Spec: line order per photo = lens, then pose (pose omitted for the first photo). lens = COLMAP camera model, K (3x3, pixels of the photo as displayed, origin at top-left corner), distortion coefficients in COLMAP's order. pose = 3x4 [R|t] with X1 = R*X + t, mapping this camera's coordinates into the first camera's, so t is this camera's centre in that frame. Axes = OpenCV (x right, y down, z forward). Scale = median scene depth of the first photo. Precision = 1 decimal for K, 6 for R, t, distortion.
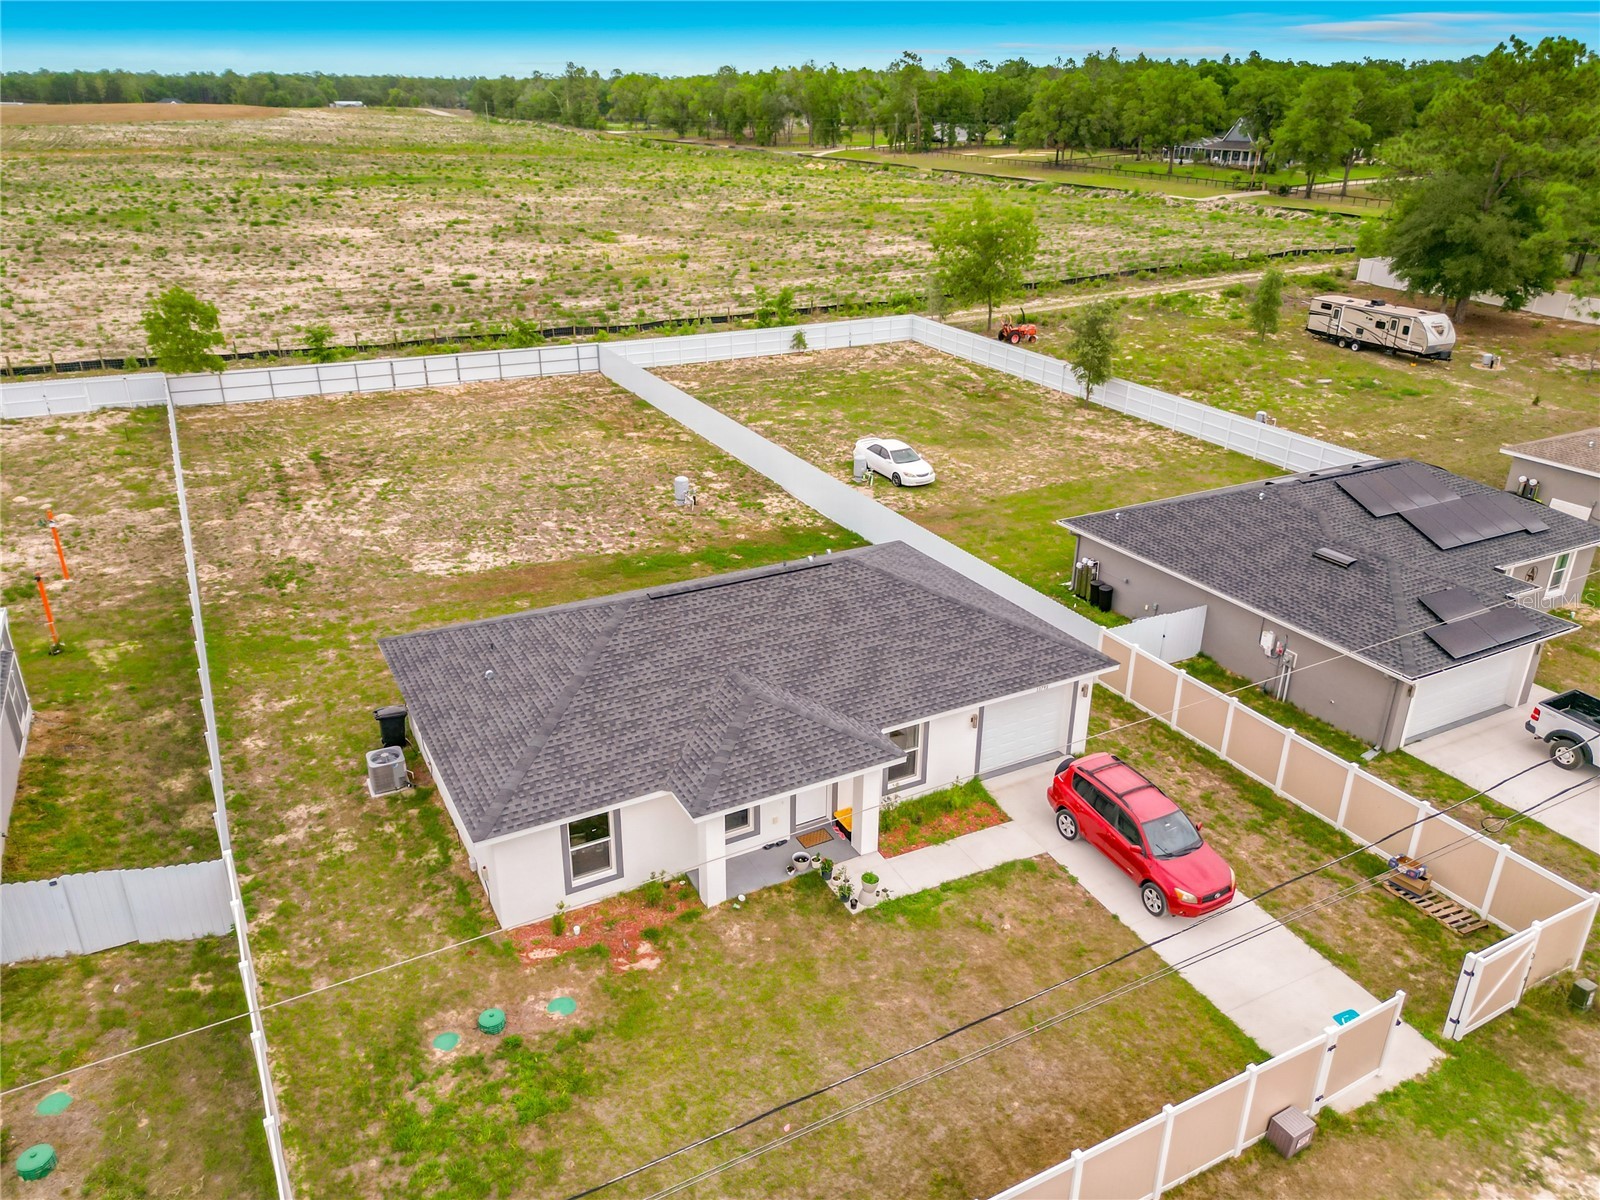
lens RADIAL K [[1132.6, 0, 797.1], [0, 1132.6, 606.9], [0, 0, 1]] dist [0.066950, -0.067648]
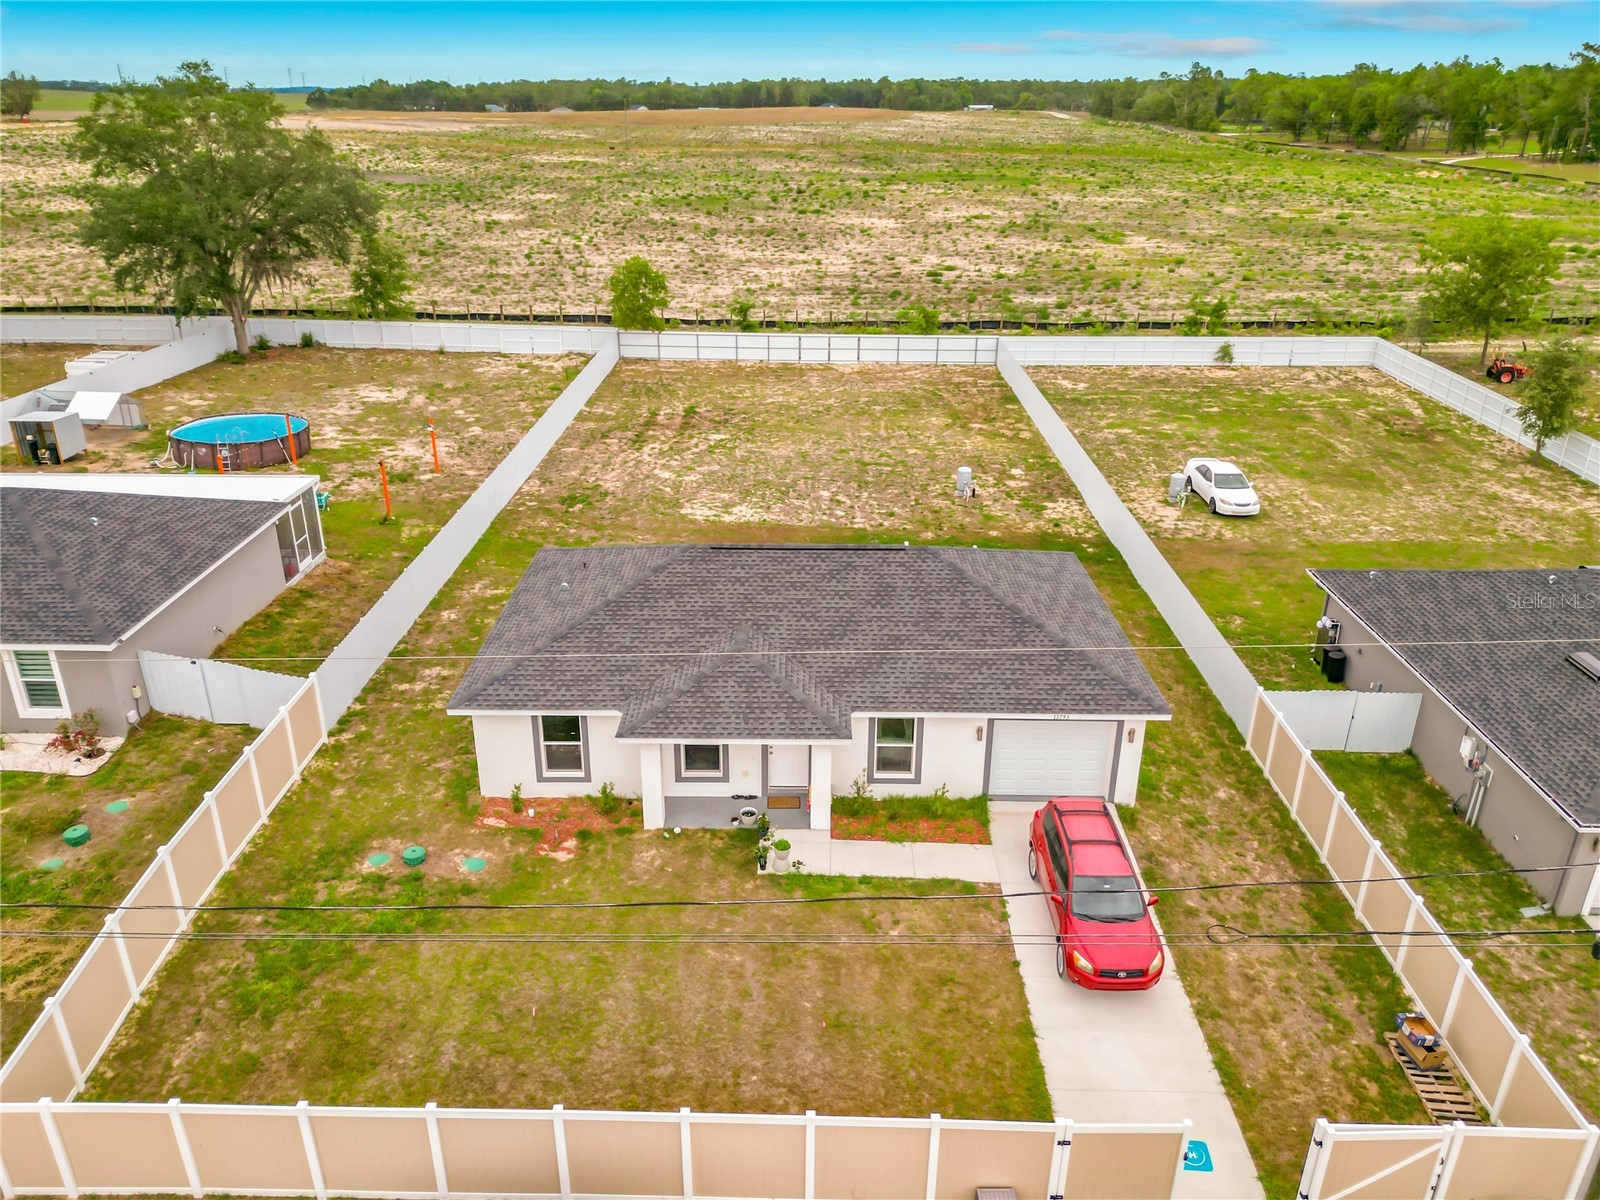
lens RADIAL K [[1150.8, 0, 800.0], [0, 1150.8, 600.0], [0, 0, 1]] dist [0.057050, -0.079543]
pose [[0.879171, 0.188499, -0.437637, 0.222393], [-0.193585, 0.980514, 0.033431, -0.006080], [0.435411, 0.055328, 0.898530, 0.032116]]
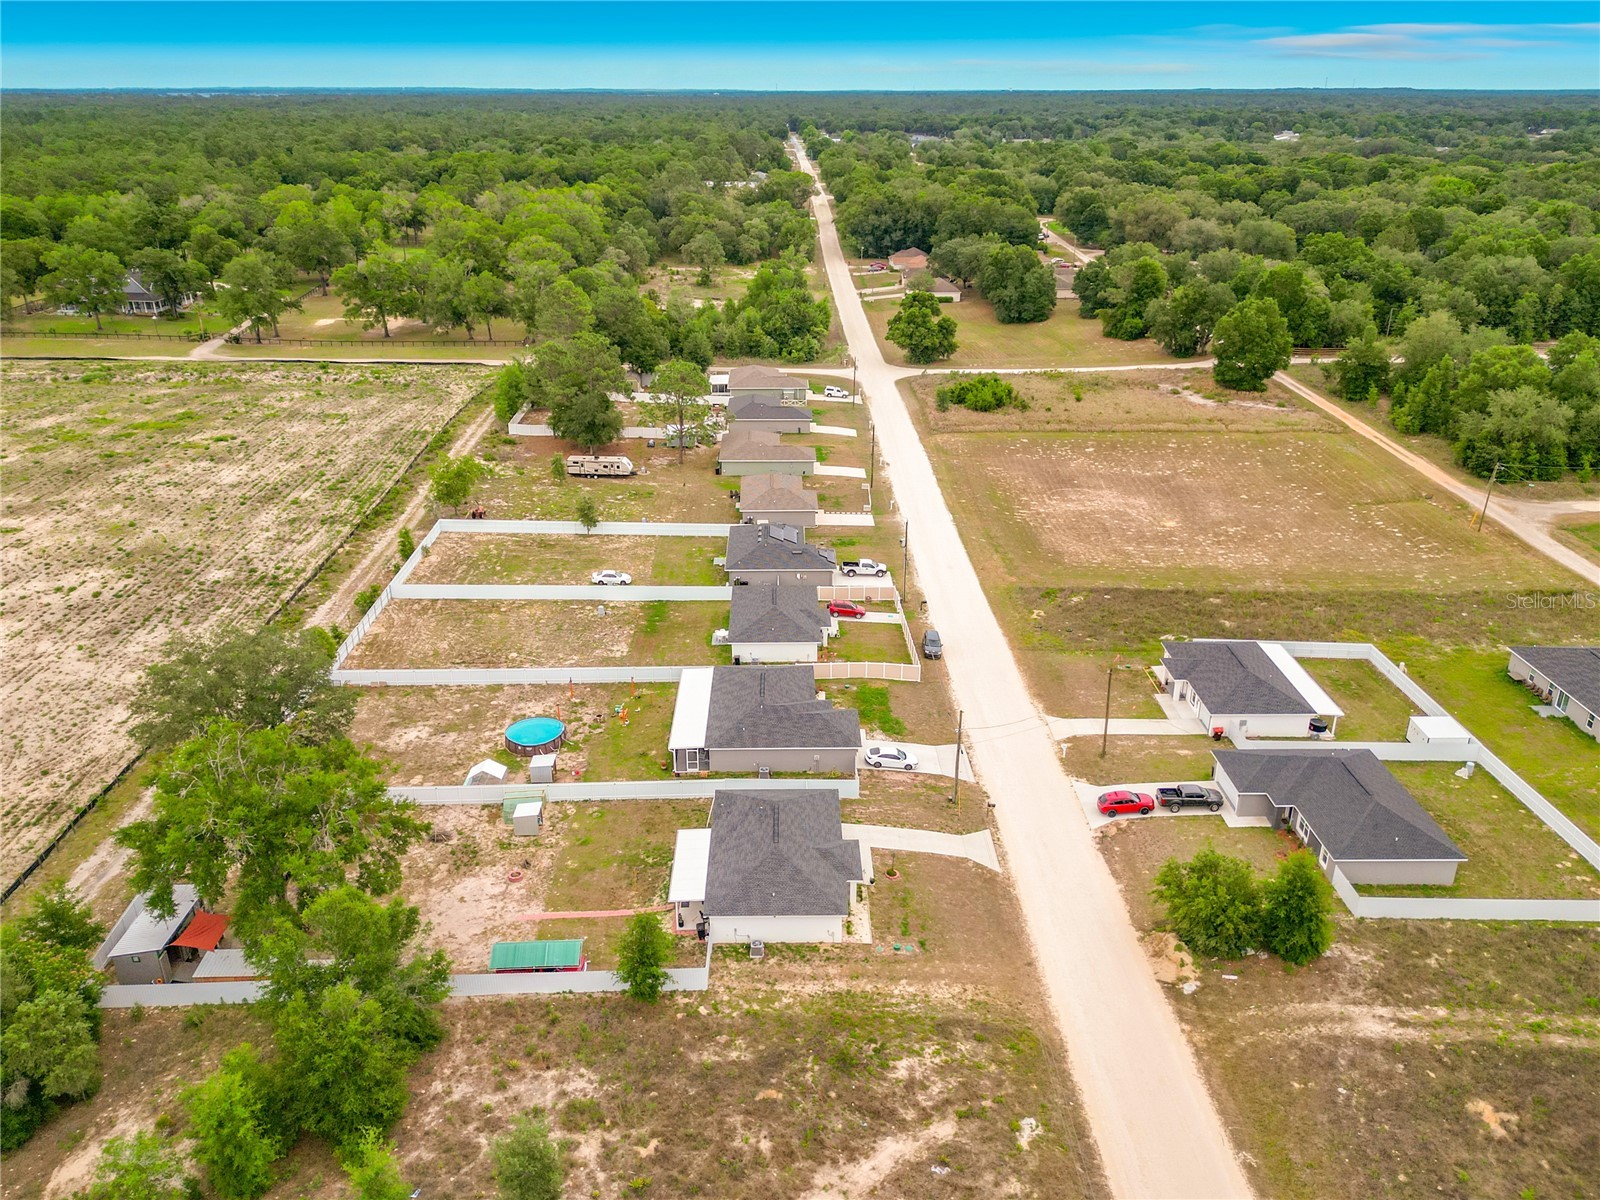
lens RADIAL K [[1186.6, 0, 803.8], [0, 1186.6, 600.9], [0, 0, 1]] dist [0.050110, -0.083124]
pose [[0.456739, -0.356233, 0.815161, -2.084211], [0.364480, 0.910818, 0.193817, -0.475926], [-0.811508, 0.208586, 0.545846, -0.905967]]
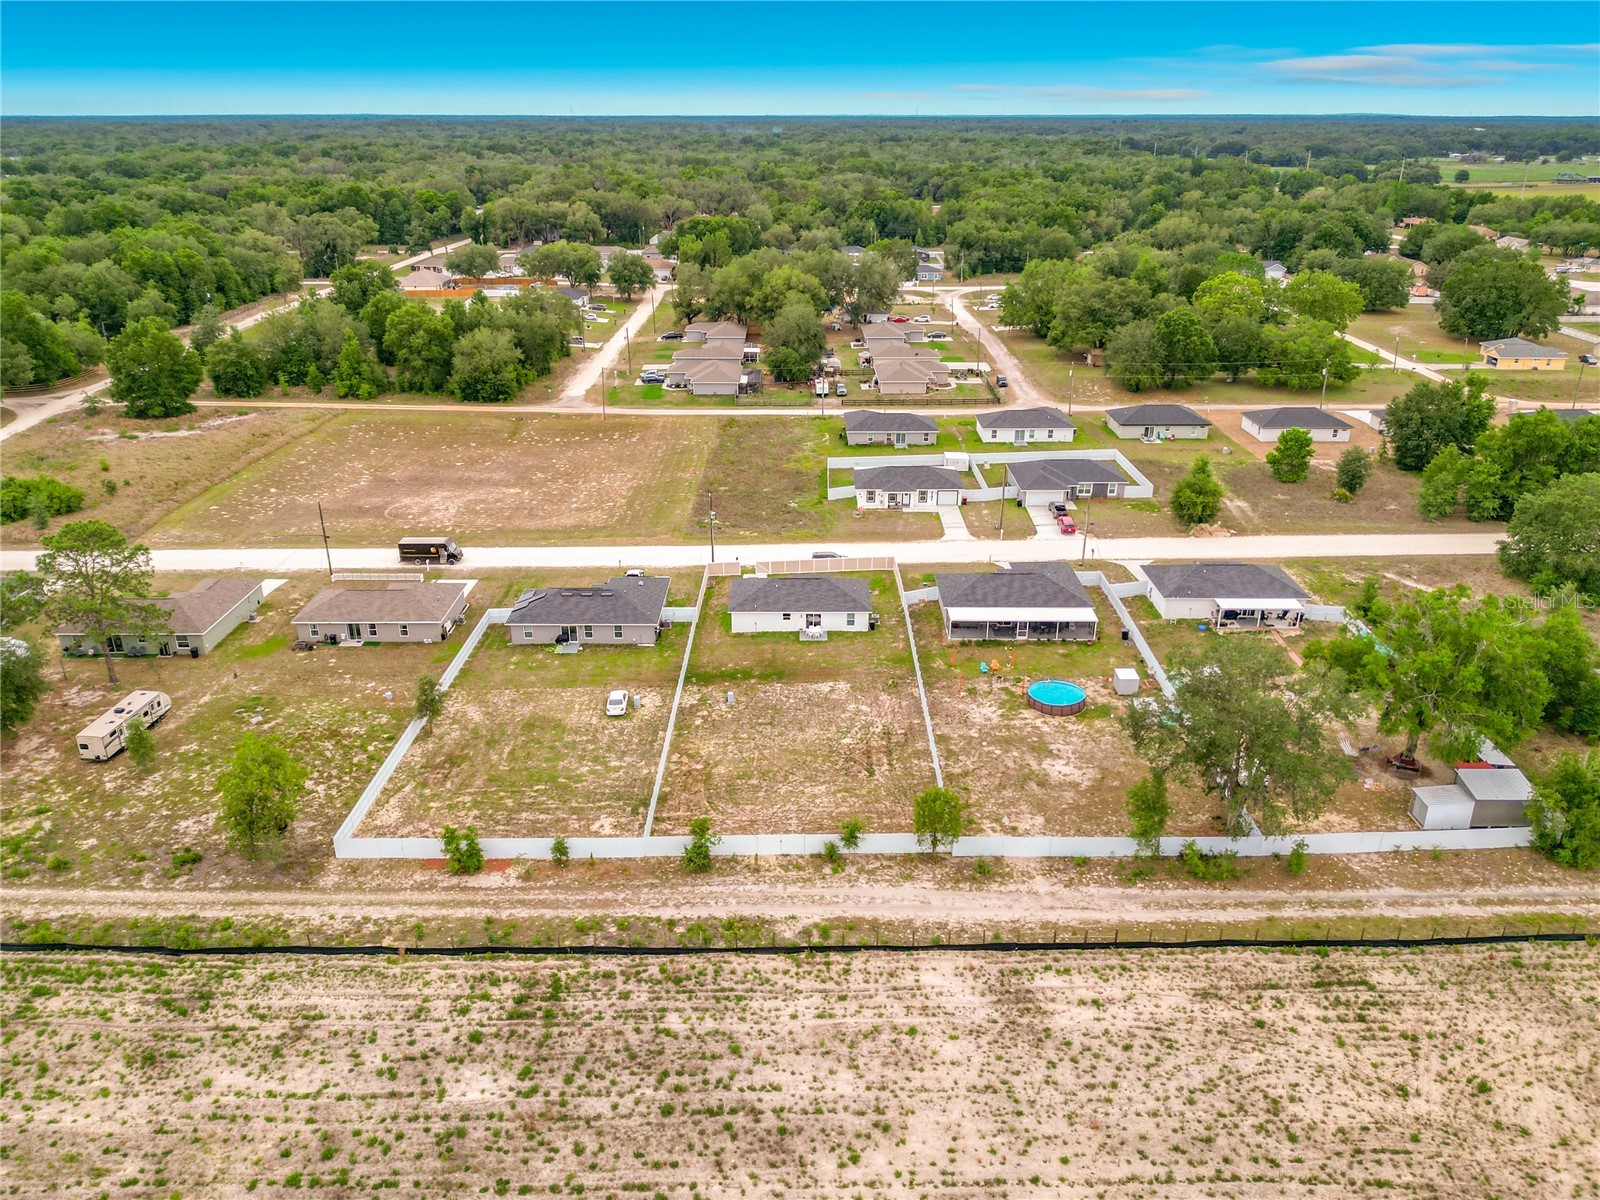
lens RADIAL K [[1170.1, 0, 800.0], [0, 1170.1, 600.0], [0, 0, 1]] dist [0.109886, -0.166235]
pose [[-0.881525, -0.189979, 0.432229, -1.144056], [0.182999, 0.706424, 0.683722, -1.734039], [-0.435230, 0.681816, -0.587965, 2.080710]]
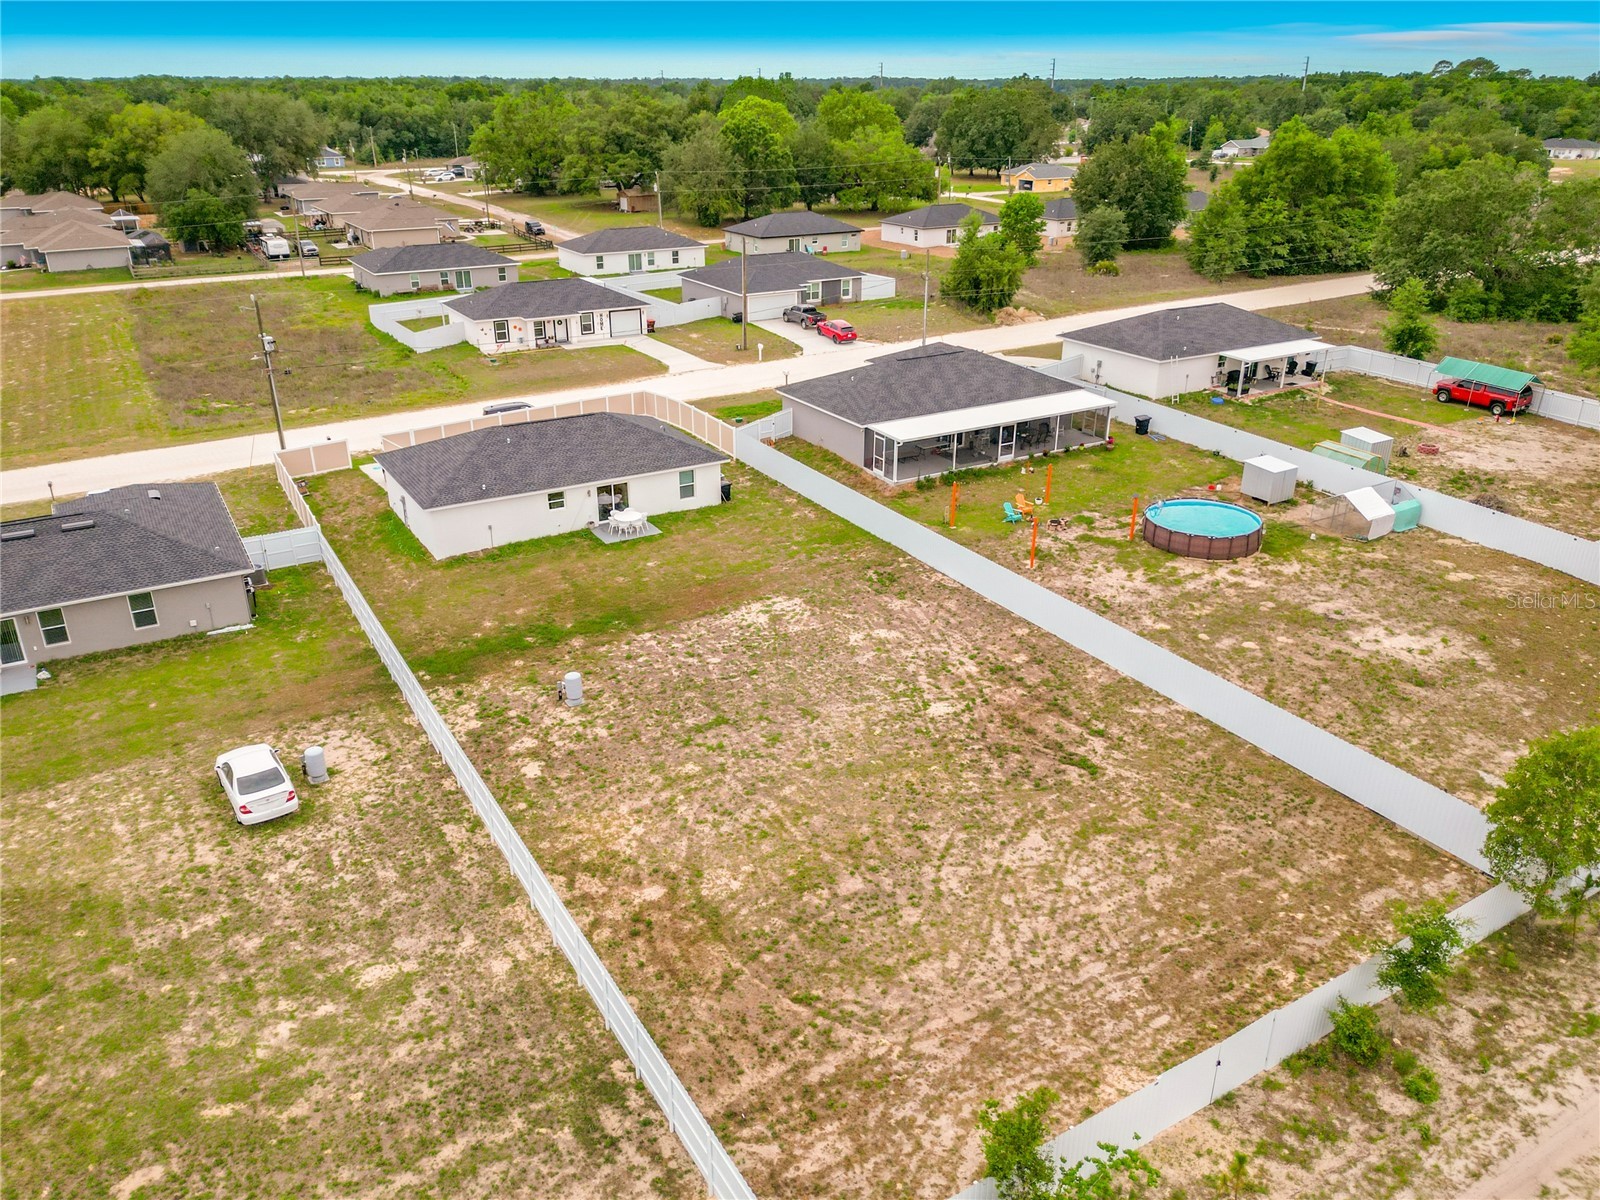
lens RADIAL K [[1186.6, 0, 803.8], [0, 1186.6, 600.9], [0, 0, 1]] dist [0.050110, -0.083124]
pose [[-0.998811, 0.010935, -0.047516, -0.223645], [-0.027593, 0.676695, 0.735746, -0.779945], [0.040199, 0.736182, -0.675589, 1.494219]]
